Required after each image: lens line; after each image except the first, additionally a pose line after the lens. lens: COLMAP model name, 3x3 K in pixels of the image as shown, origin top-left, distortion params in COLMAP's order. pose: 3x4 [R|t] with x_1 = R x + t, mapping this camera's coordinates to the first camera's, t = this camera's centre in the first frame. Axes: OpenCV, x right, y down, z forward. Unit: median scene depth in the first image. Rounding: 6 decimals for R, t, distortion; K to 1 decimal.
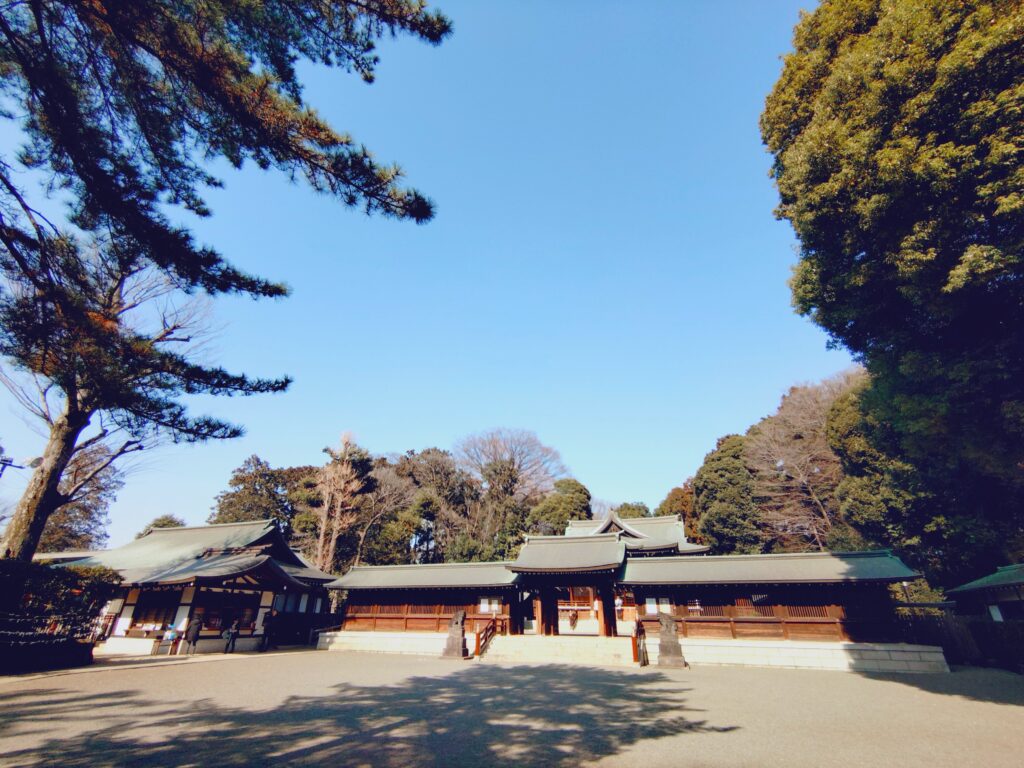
lens RADIAL K [[465.1, 0, 512.0], [0, 465.1, 384.0], [0, 0, 1]] dist [0.002252, 0.000200]
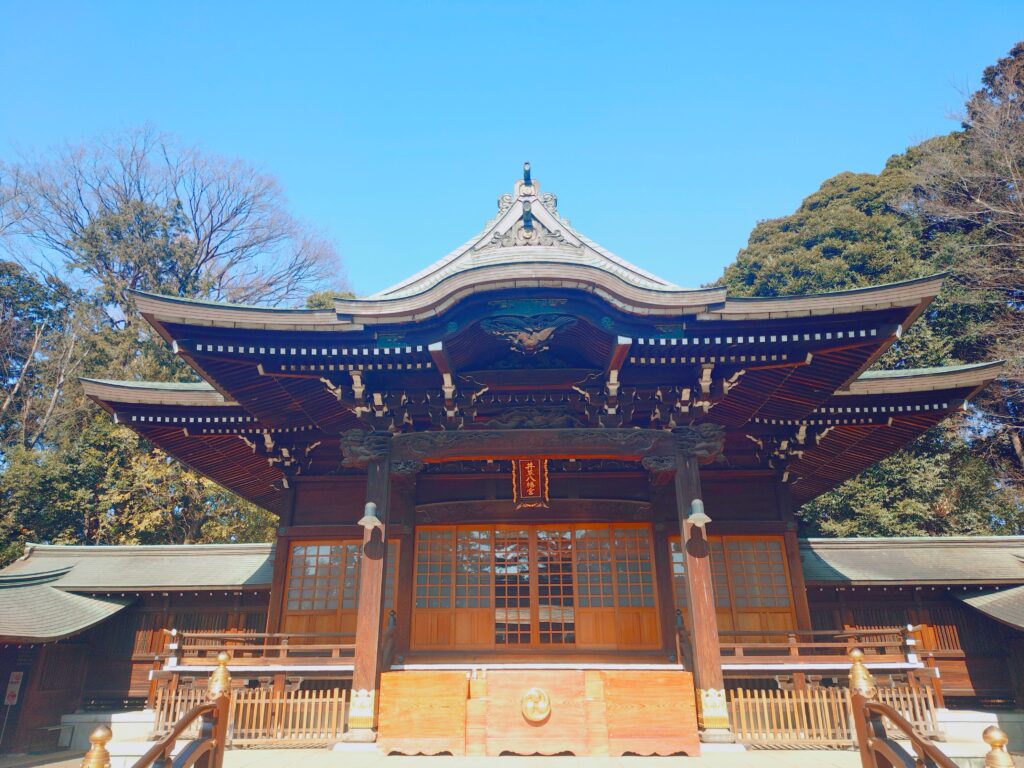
lens RADIAL K [[706.9, 0, 512.0], [0, 706.9, 384.0], [0, 0, 1]] dist [0.009208, 0.000525]
pose [[0.956804, 0.098738, 0.273454, 0.124962], [-0.122677, 0.989844, 0.071834, 0.284569], [-0.263584, -0.102277, 0.959199, 0.602772]]
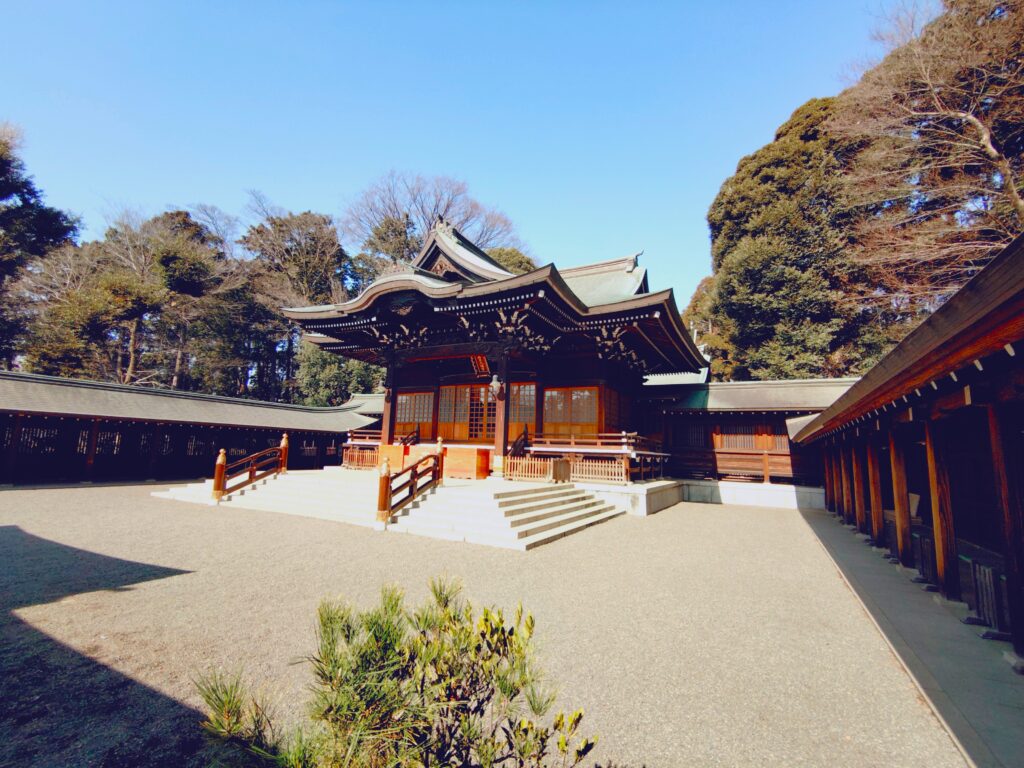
lens RADIAL K [[465.1, 0, 512.0], [0, 465.1, 384.0], [0, 0, 1]] dist [0.002252, 0.000200]
pose [[0.988145, 0.007238, -0.153352, 0.290278], [0.041008, 0.950149, 0.309088, 0.241357], [0.147945, -0.311712, 0.938588, 0.507280]]
